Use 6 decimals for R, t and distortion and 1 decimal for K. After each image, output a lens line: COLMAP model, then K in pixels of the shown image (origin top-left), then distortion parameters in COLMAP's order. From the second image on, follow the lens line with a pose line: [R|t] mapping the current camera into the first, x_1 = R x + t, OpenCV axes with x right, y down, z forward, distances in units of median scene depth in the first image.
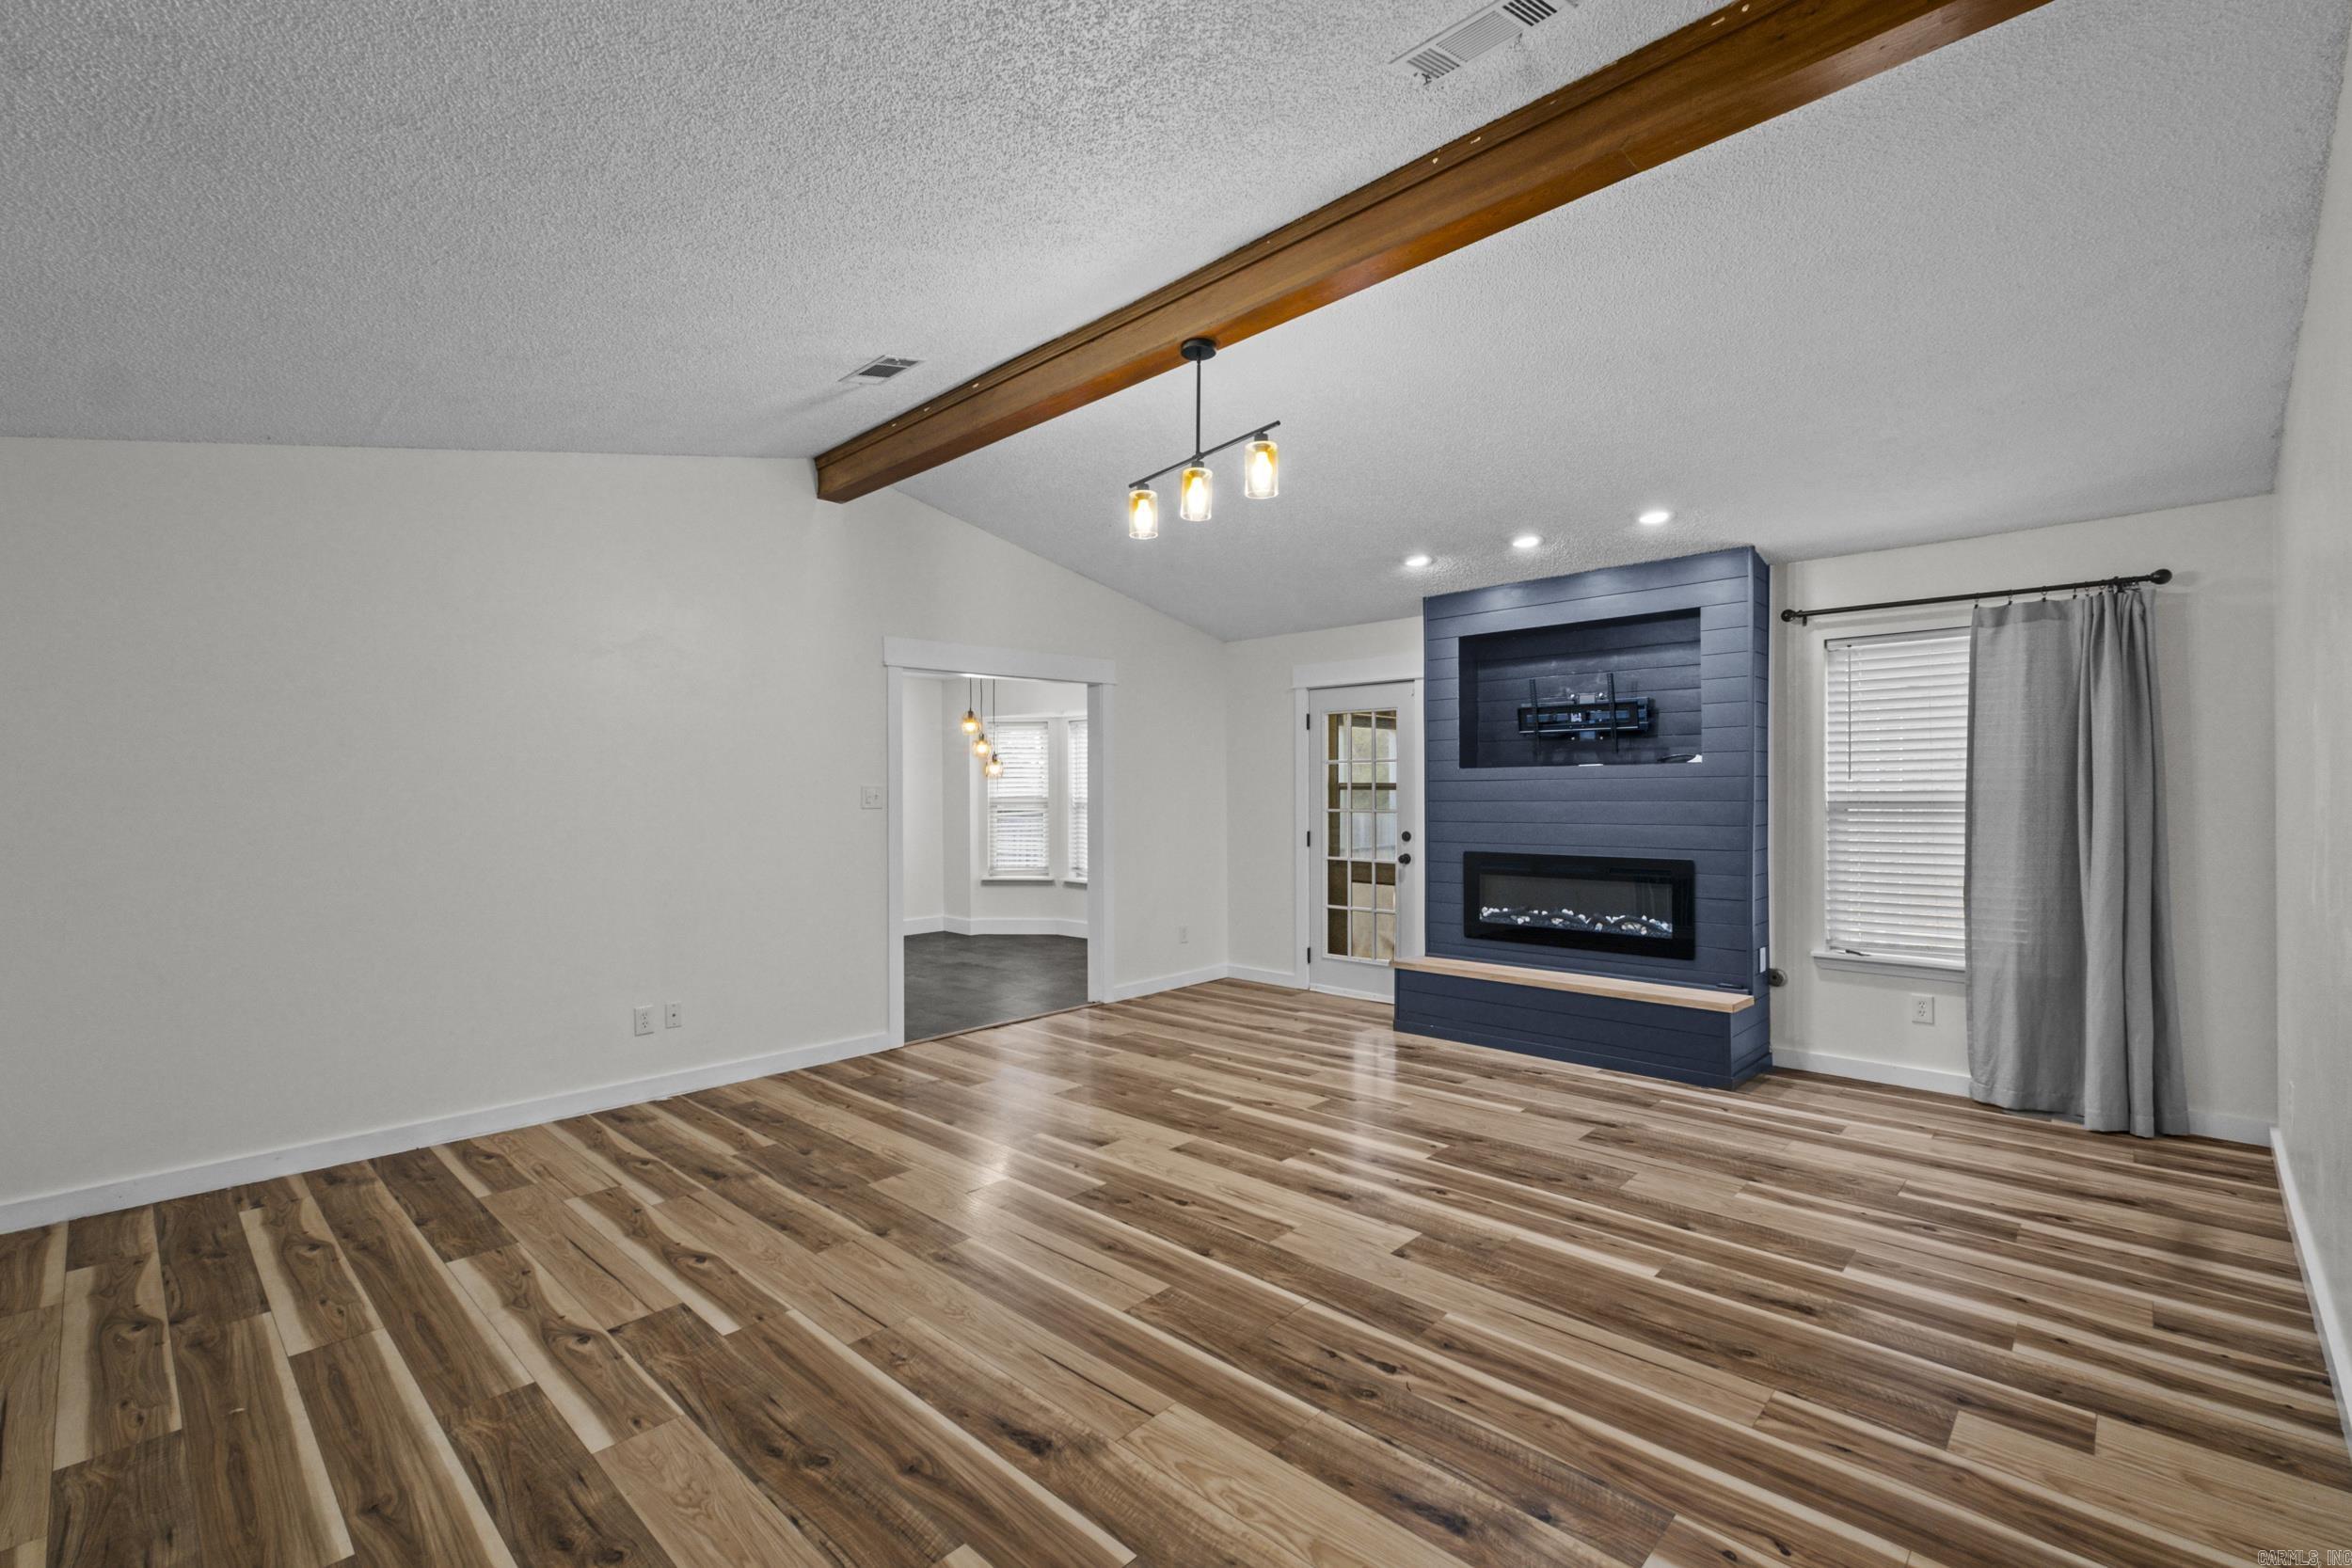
lens RADIAL K [[1028.5, 0, 1156.4], [0, 1028.5, 795.4], [0, 0, 1]] dist [0.007427, 0.000208]
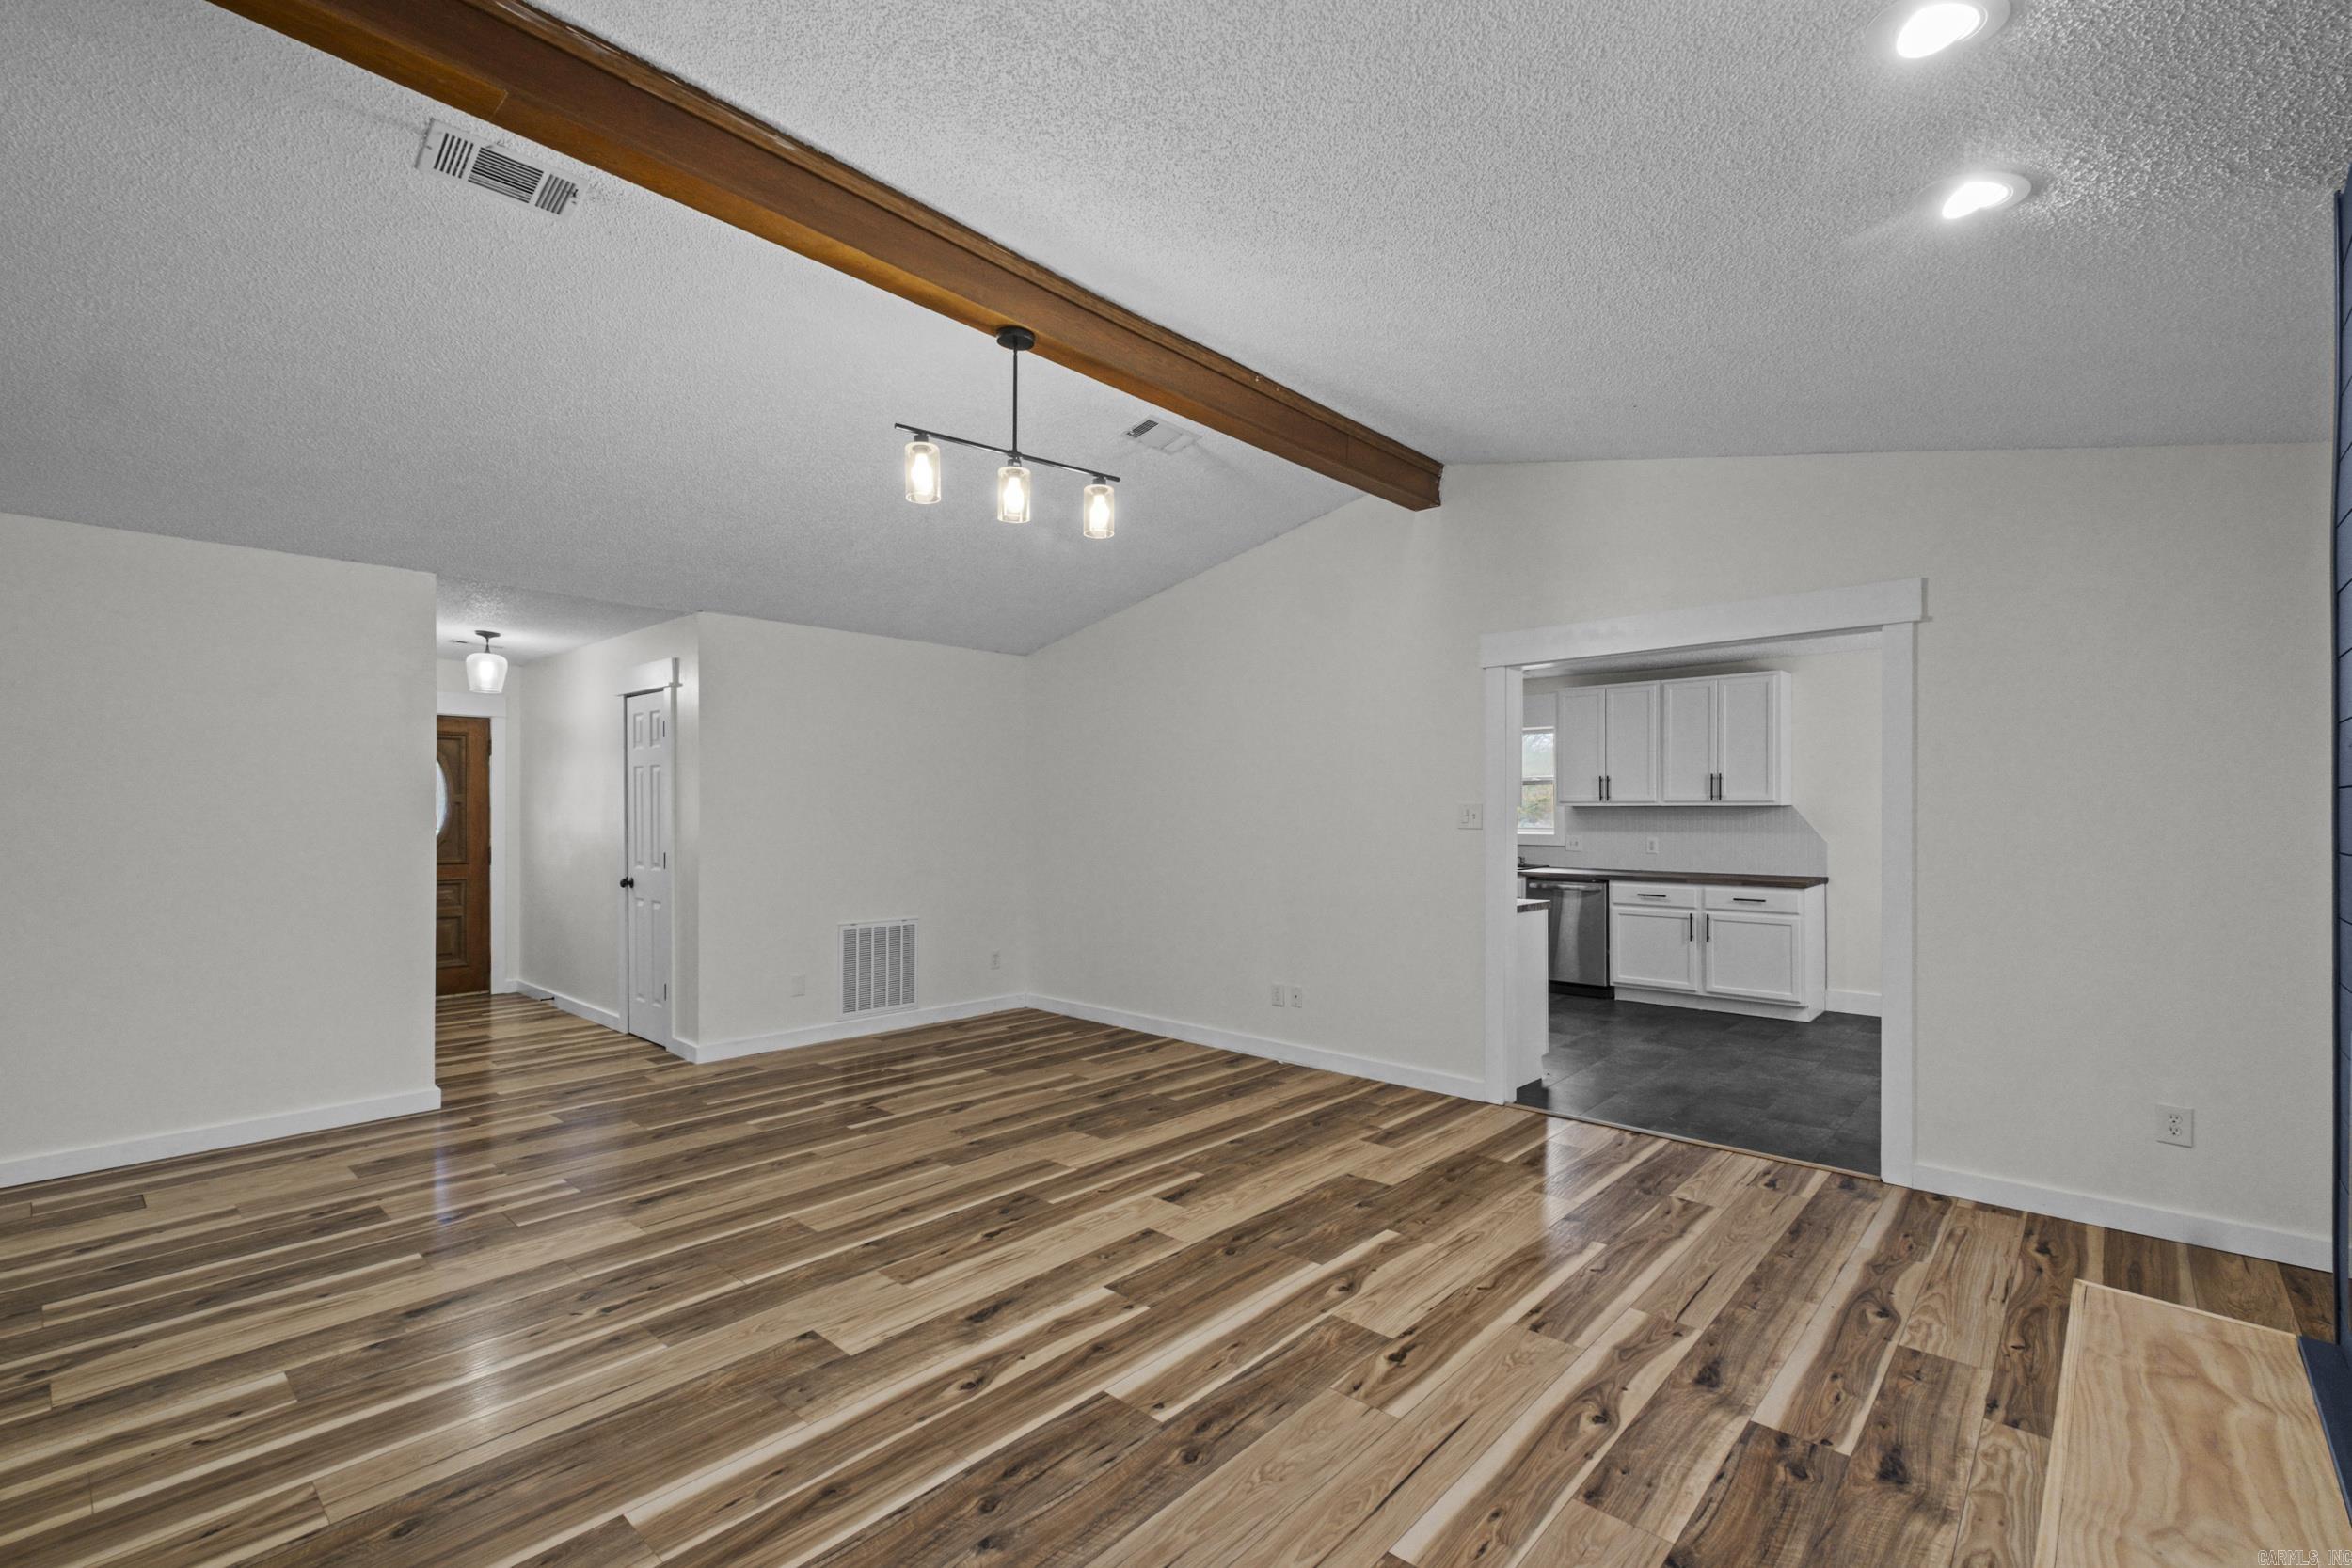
lens RADIAL K [[1028.5, 0, 1151.1], [0, 1028.5, 811.5], [0, 0, 1]] dist [0.007427, 0.000208]
pose [[0.020424, 0.006969, -0.999767, 0.888905], [-0.005621, 0.999961, 0.006855, -0.008886], [0.999776, 0.005480, 0.020463, 1.008984]]
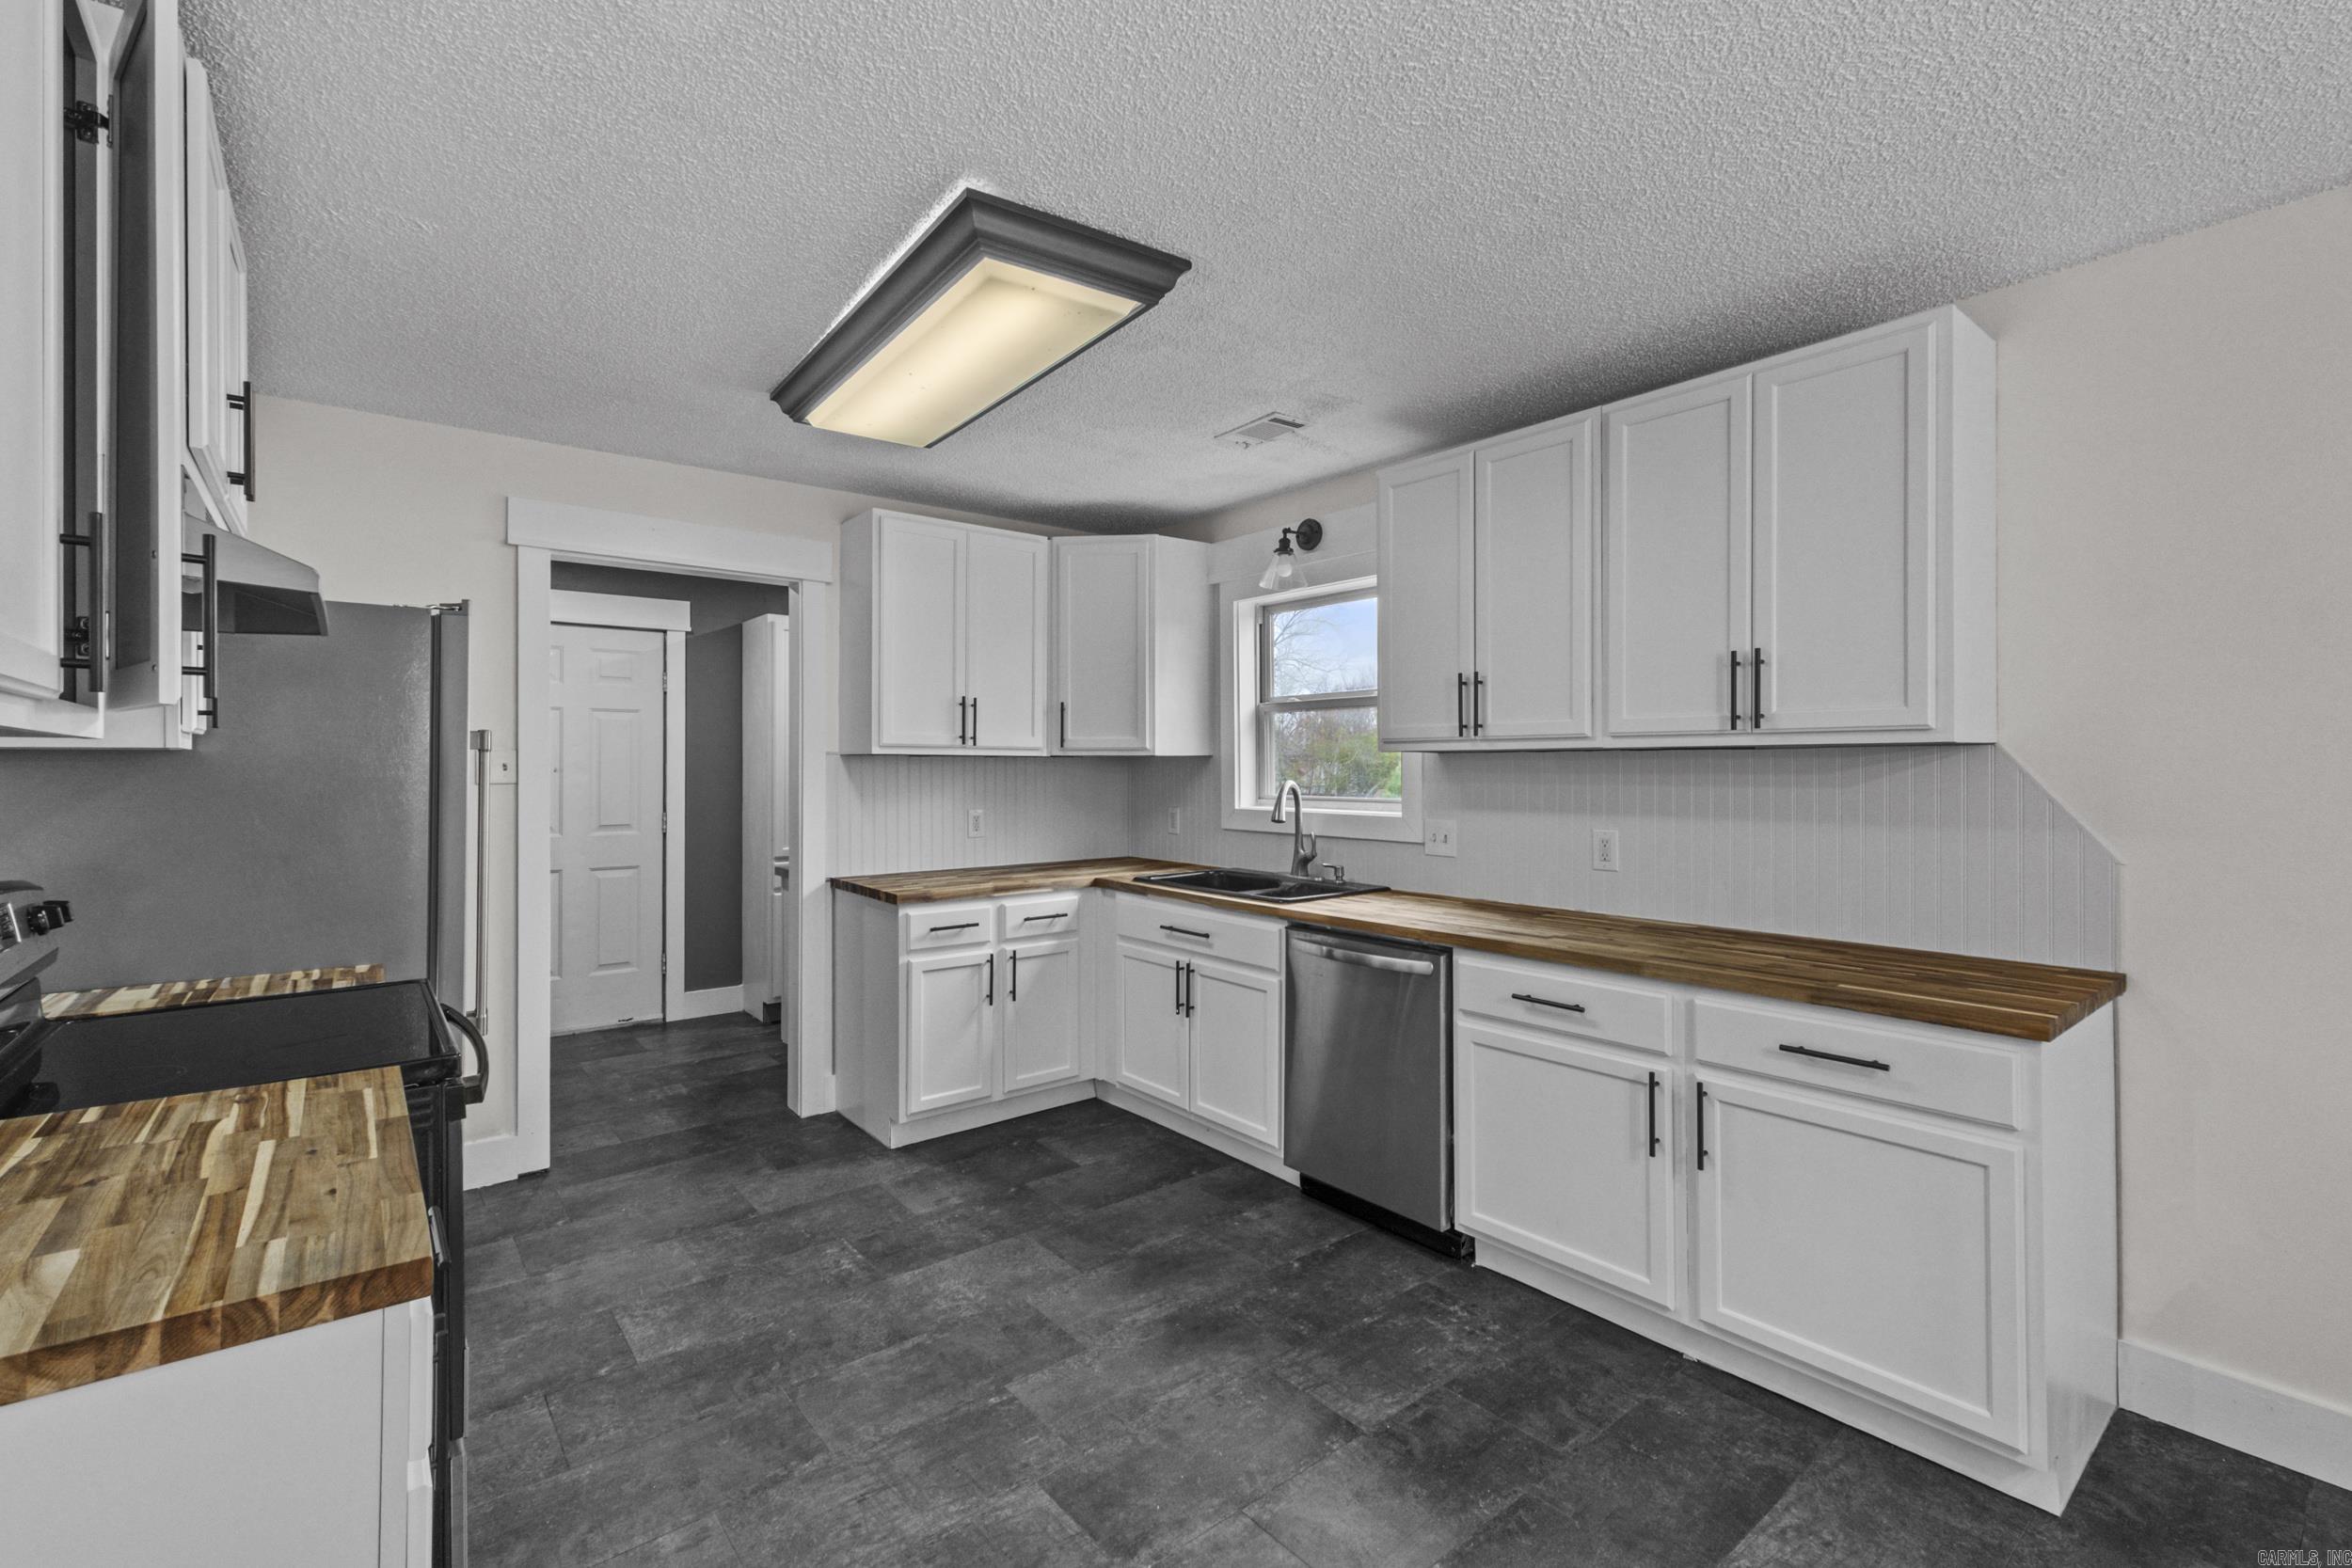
lens RADIAL K [[1028.5, 0, 1156.7], [0, 1028.5, 766.4], [0, 0, 1]] dist [0.007427, 0.000208]
pose [[-0.122673, 0.004450, -0.992437, -0.291047], [-0.006690, 0.999964, 0.005310, 0.000431], [0.992425, 0.007291, -0.122639, 1.793318]]
